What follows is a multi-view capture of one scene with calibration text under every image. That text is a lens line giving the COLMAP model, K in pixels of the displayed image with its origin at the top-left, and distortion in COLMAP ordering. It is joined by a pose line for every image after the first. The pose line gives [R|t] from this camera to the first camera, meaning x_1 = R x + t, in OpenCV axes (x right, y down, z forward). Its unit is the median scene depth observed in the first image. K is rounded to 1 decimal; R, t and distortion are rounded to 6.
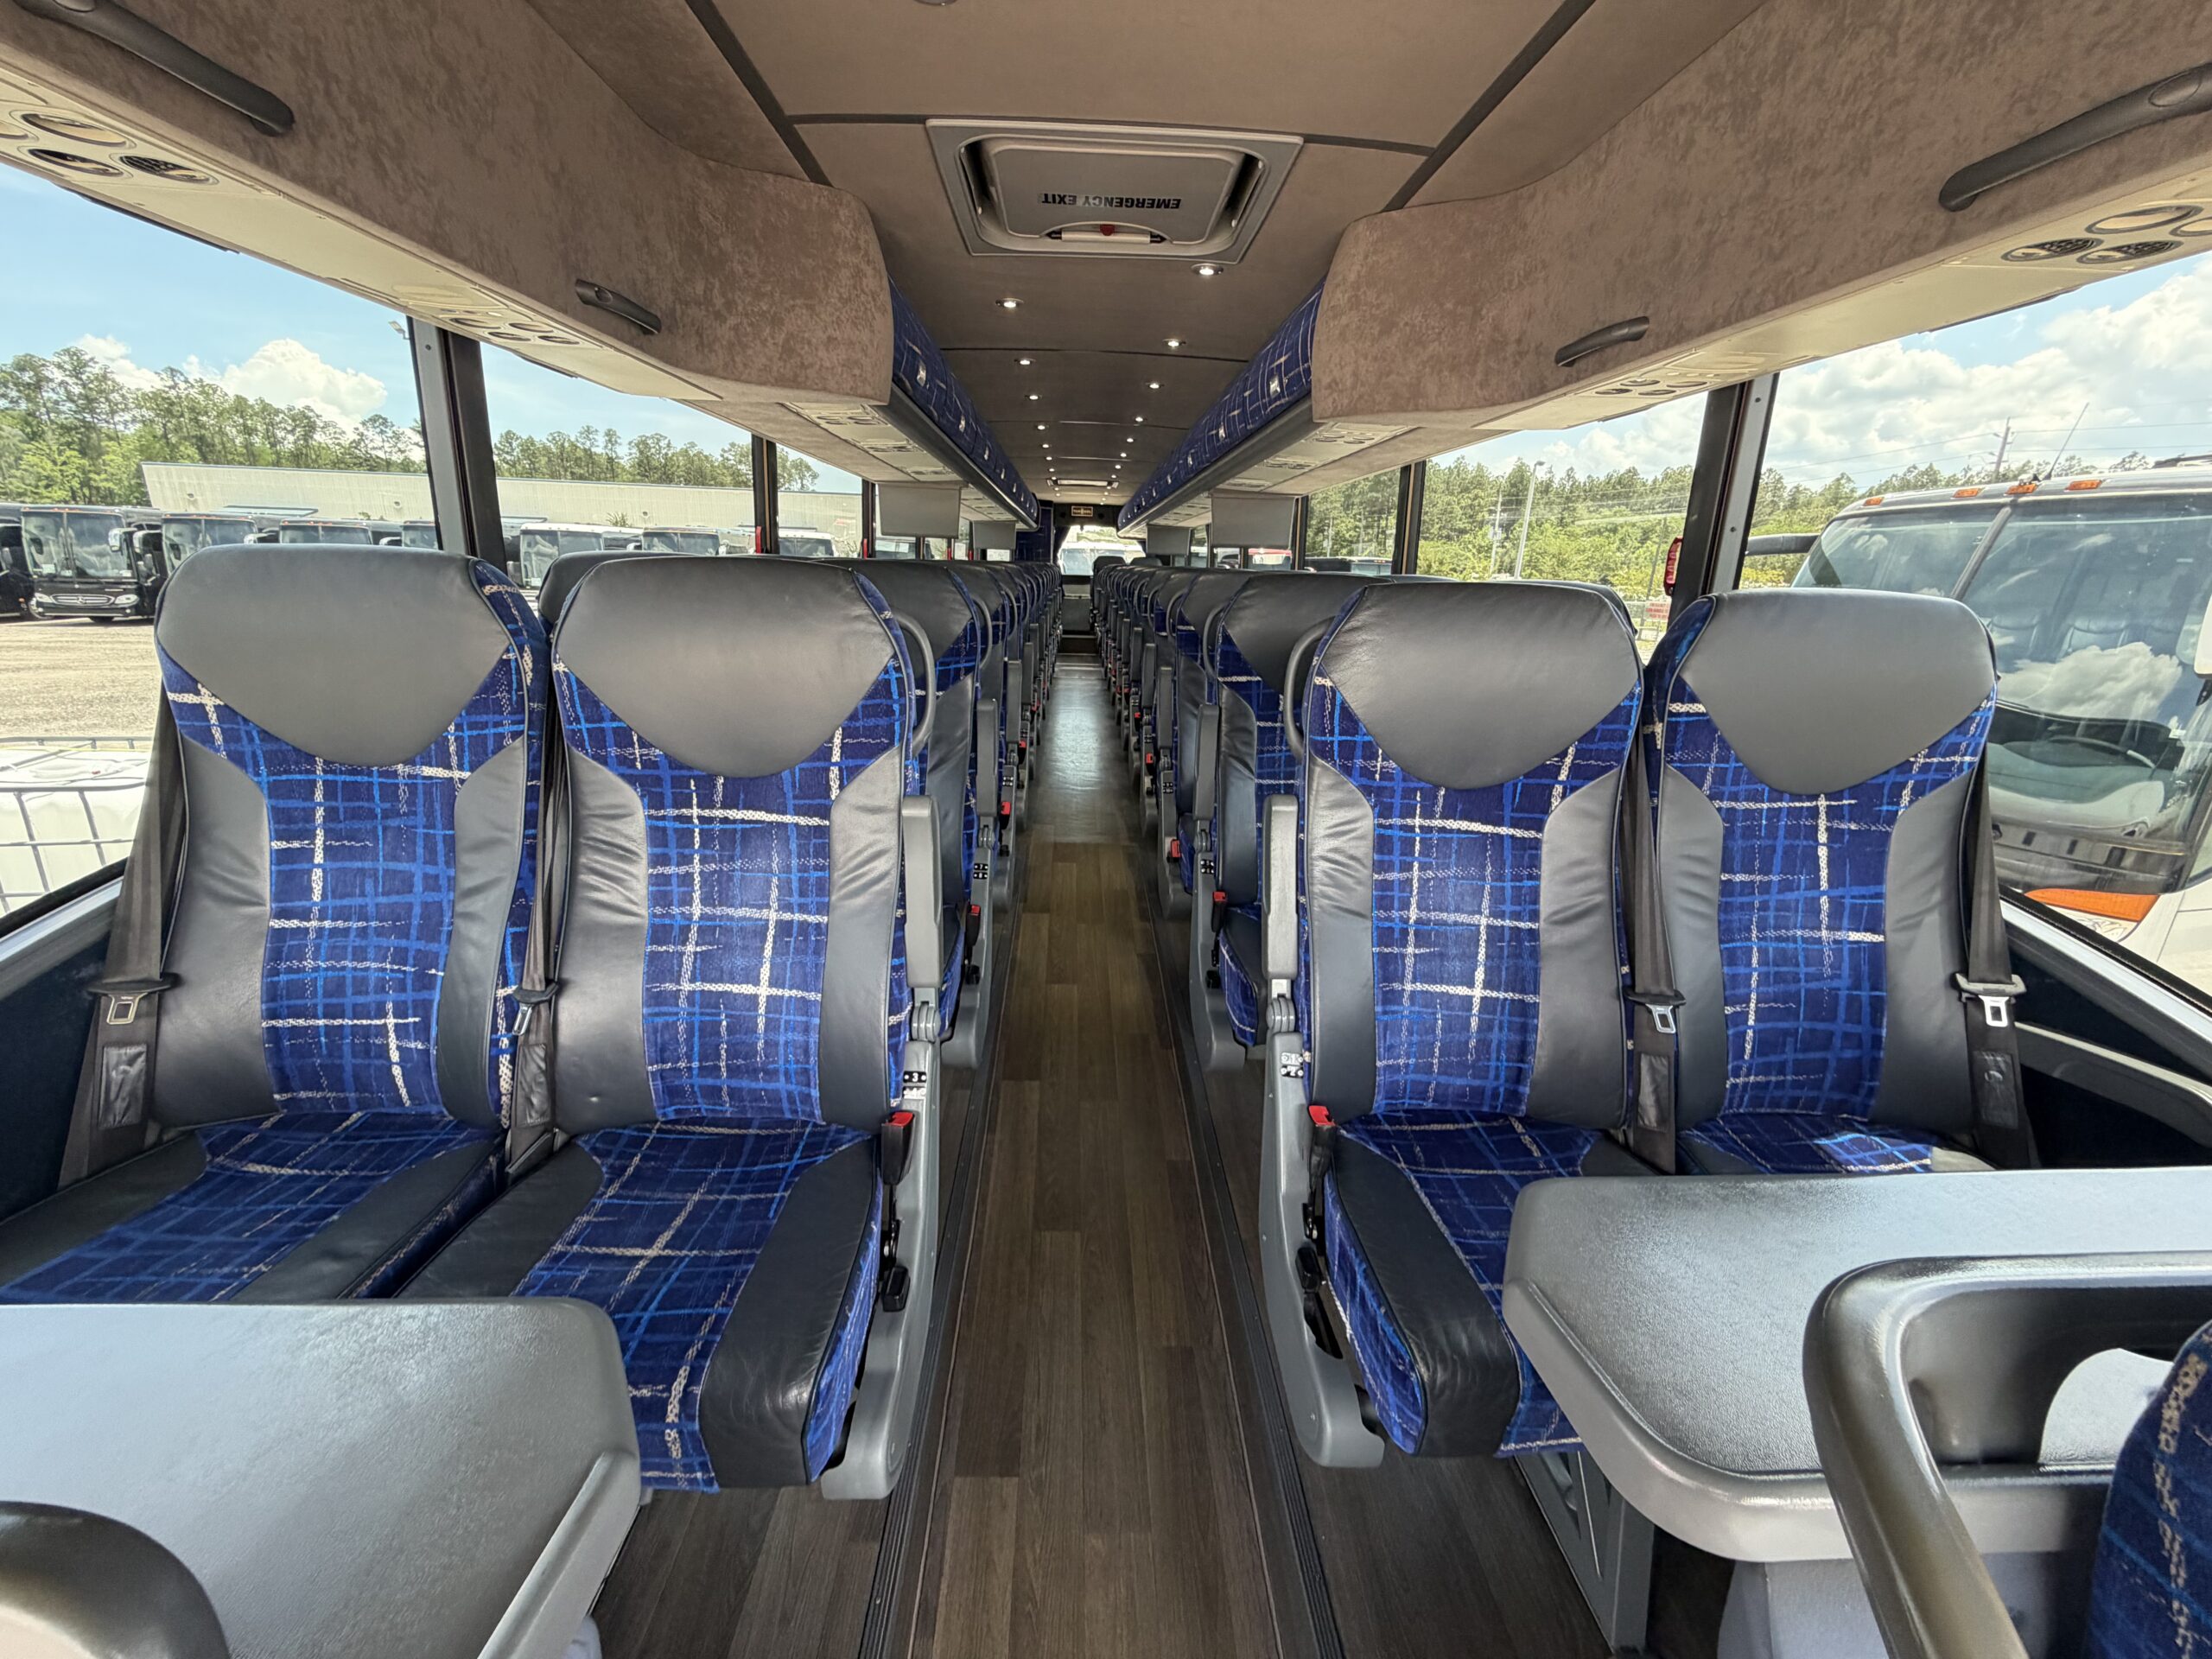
lens RADIAL K [[882.1, 0, 1115.9], [0, 882.1, 818.2], [0, 0, 1]] dist [-0.001149, 0.000636]
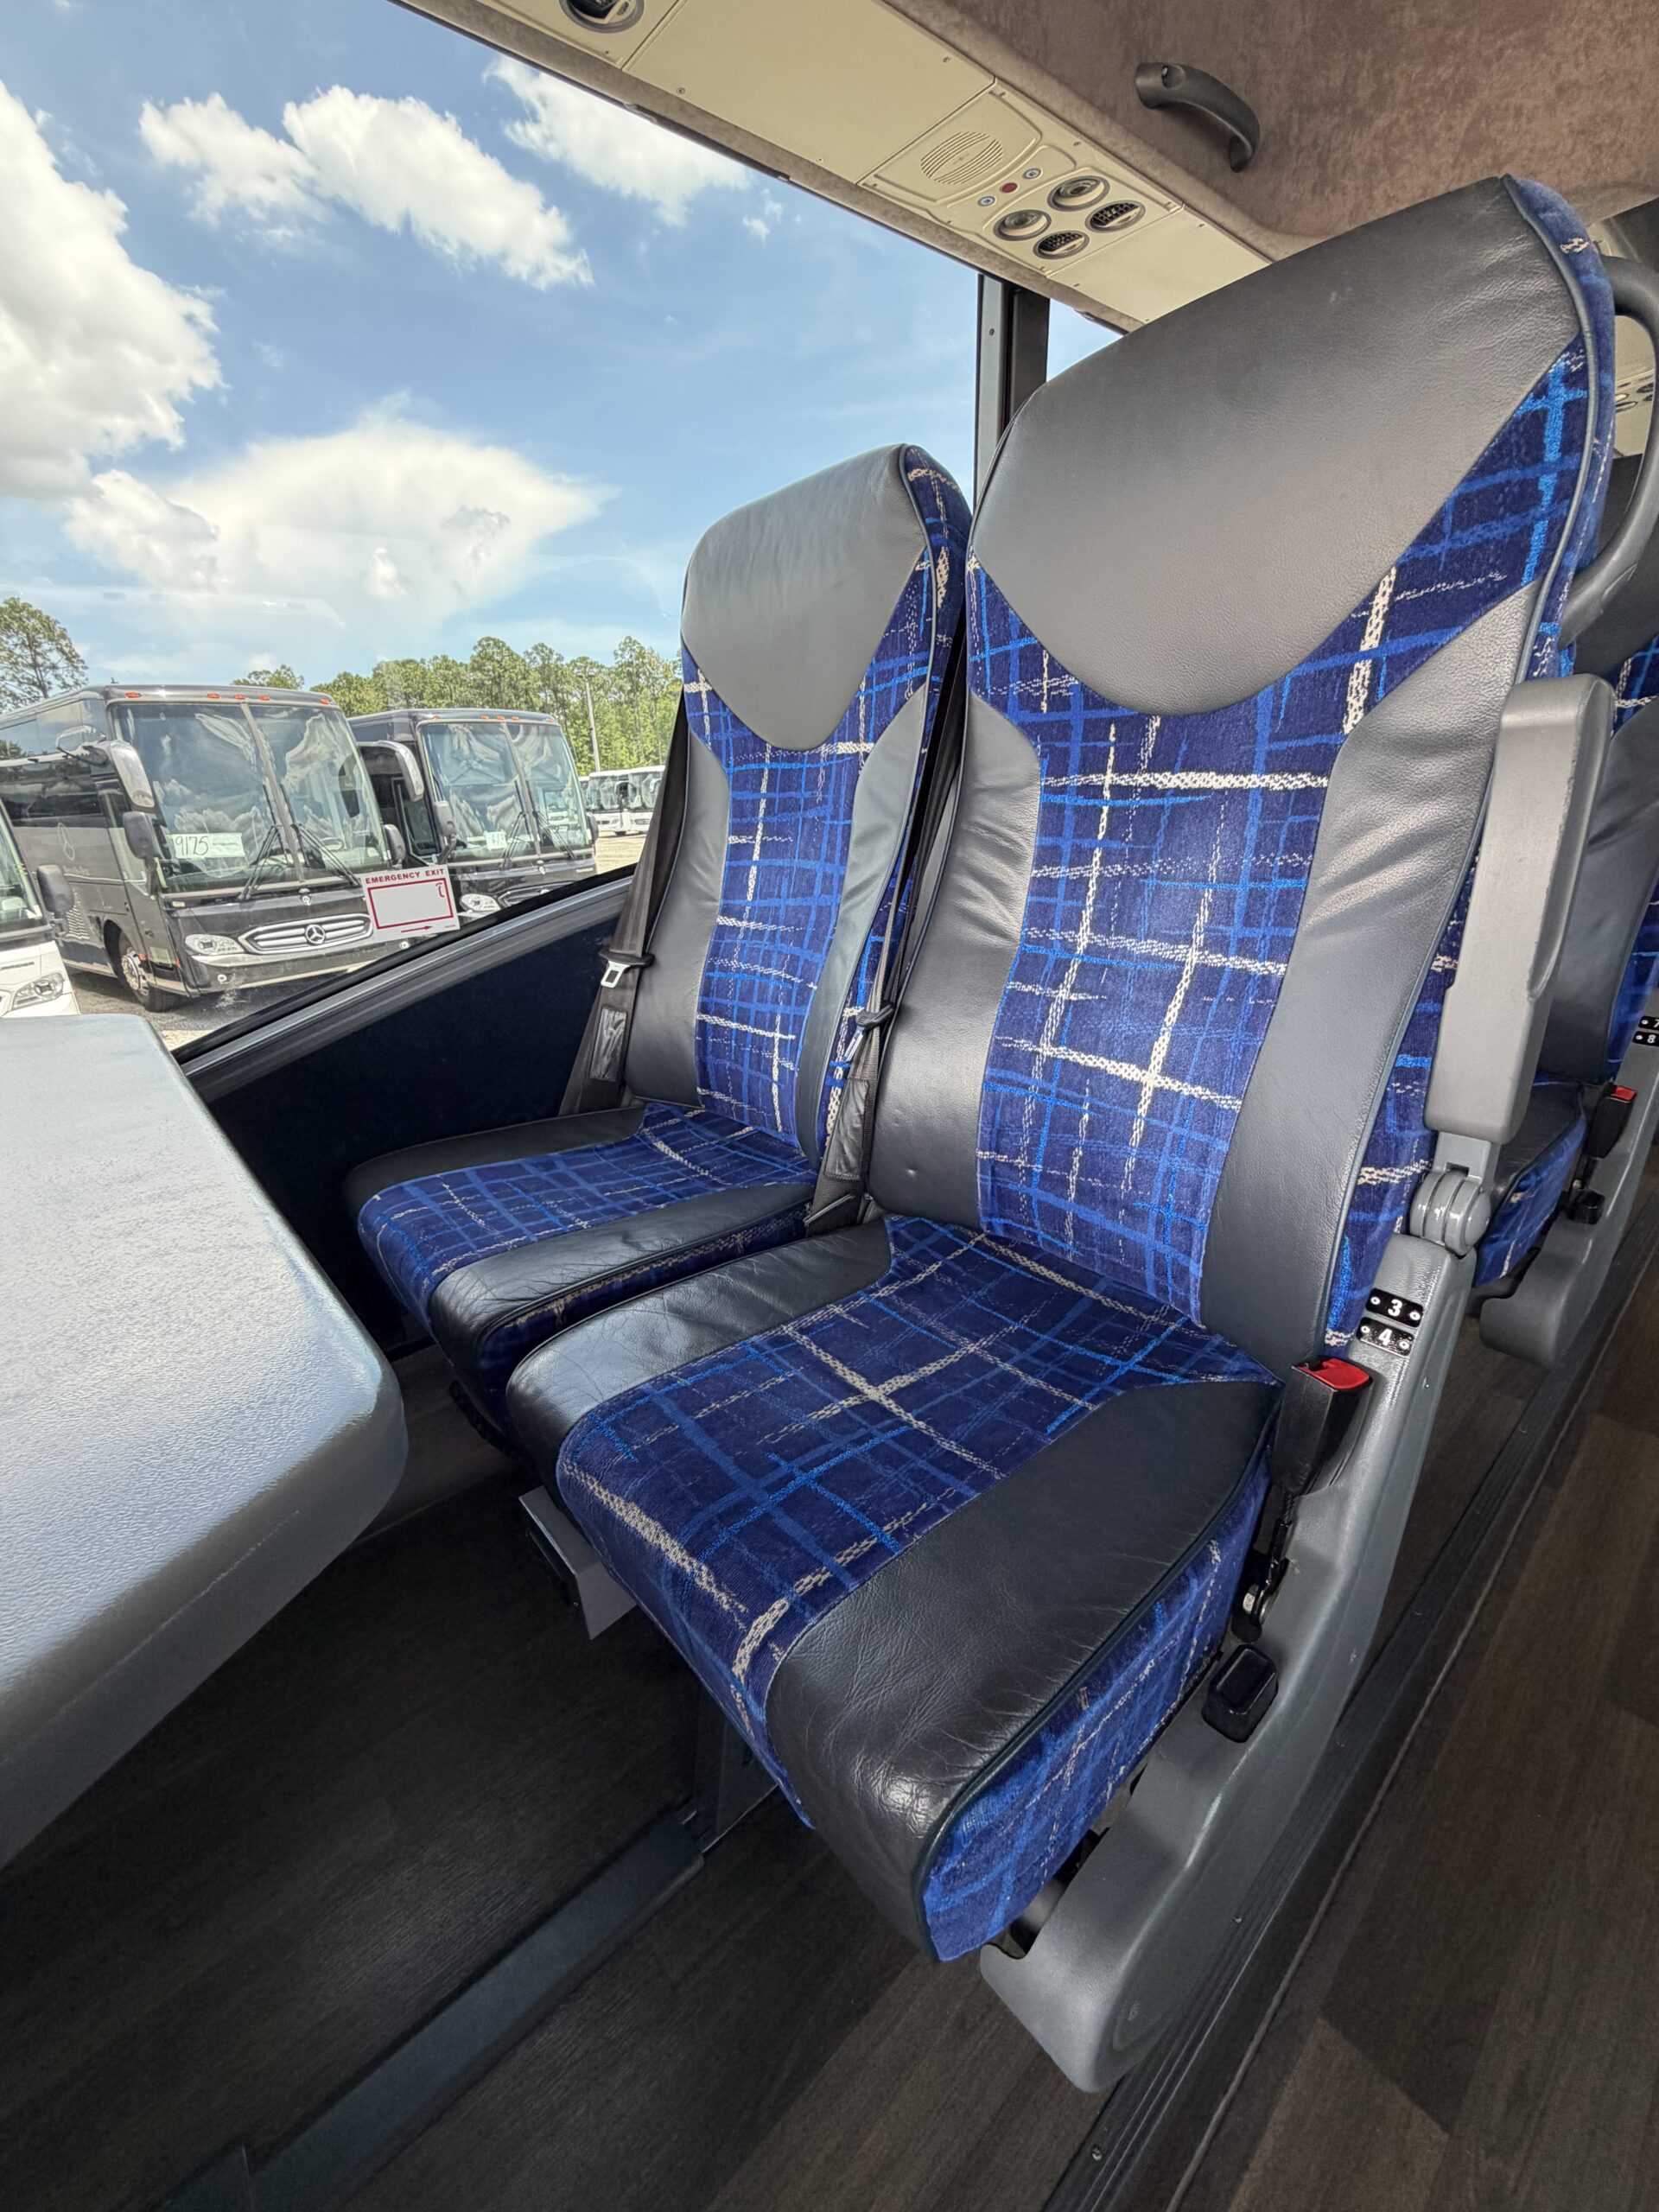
lens RADIAL K [[882.1, 0, 830.3], [0, 882.1, 1109.6], [0, 0, 1]] dist [-0.001149, 0.000636]
pose [[0.616590, 0.203431, -0.760548, -0.075176], [-0.136717, 0.979029, 0.151031, 0.158515], [0.775323, 0.010855, 0.631472, 0.461417]]
